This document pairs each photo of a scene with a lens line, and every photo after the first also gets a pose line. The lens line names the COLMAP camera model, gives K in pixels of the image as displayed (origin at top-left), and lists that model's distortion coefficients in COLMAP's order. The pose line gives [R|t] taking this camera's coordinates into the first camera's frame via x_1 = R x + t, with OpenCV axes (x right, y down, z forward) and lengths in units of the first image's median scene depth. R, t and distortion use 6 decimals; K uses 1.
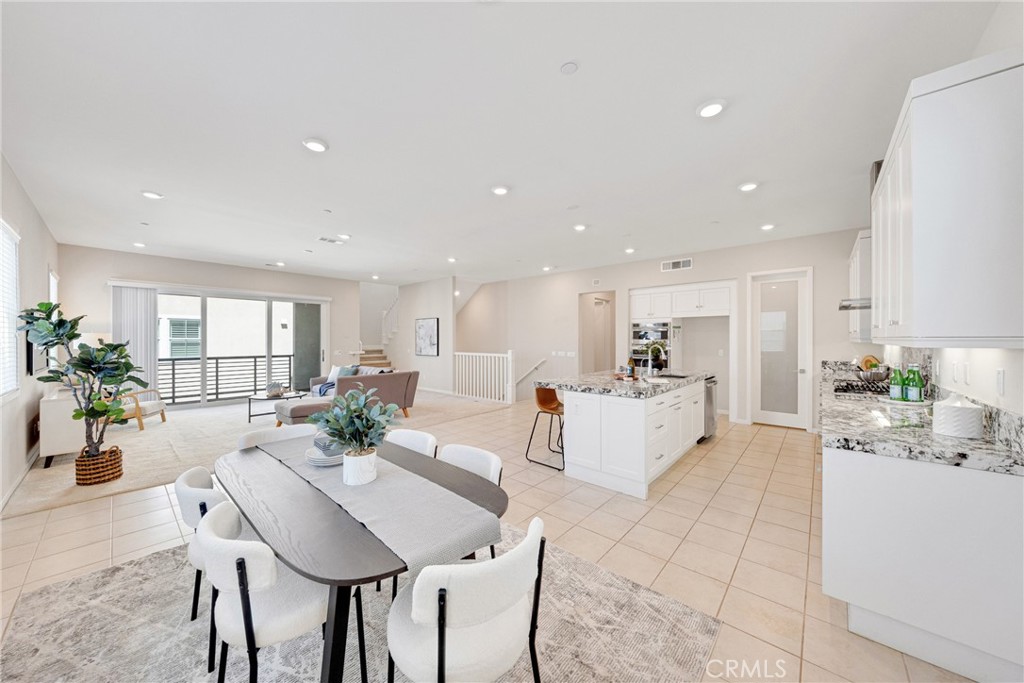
lens RADIAL K [[346.1, 0, 515.0], [0, 346.1, 338.1], [0, 0, 1]] dist [-0.000627, -0.000010]
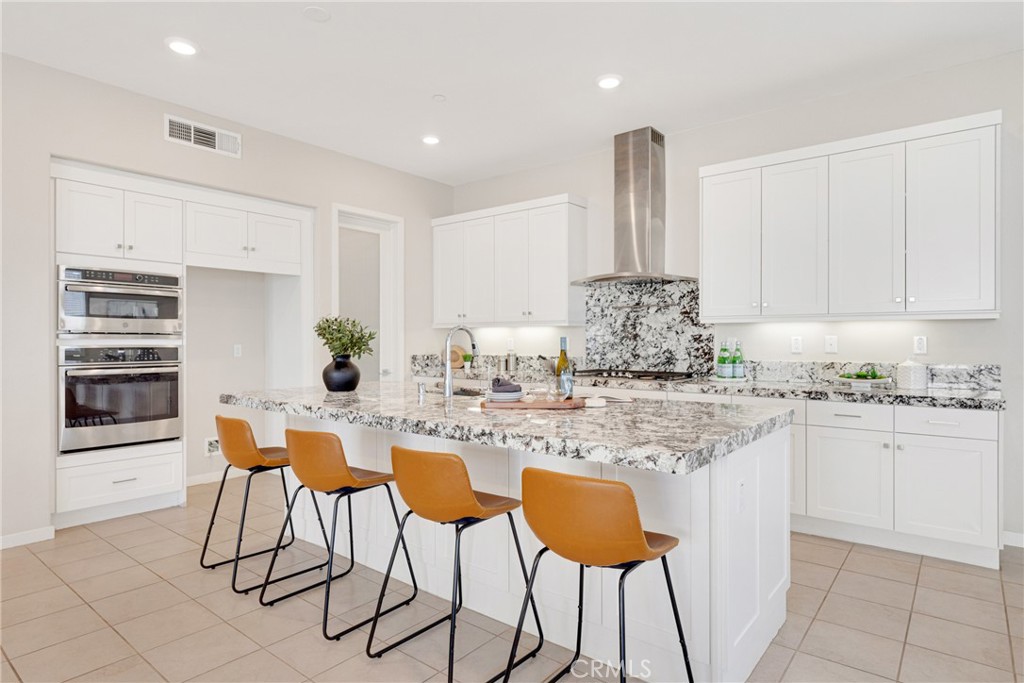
lens RADIAL K [[567.3, 0, 510.4], [0, 567.3, 338.6], [0, 0, 1]] dist [0.039084, 0.000107]
pose [[-0.034852, -0.002205, 0.999390, -0.261737], [-0.000283, 0.999998, 0.002197, 0.027720], [-0.999392, -0.000206, -0.034852, 0.794884]]
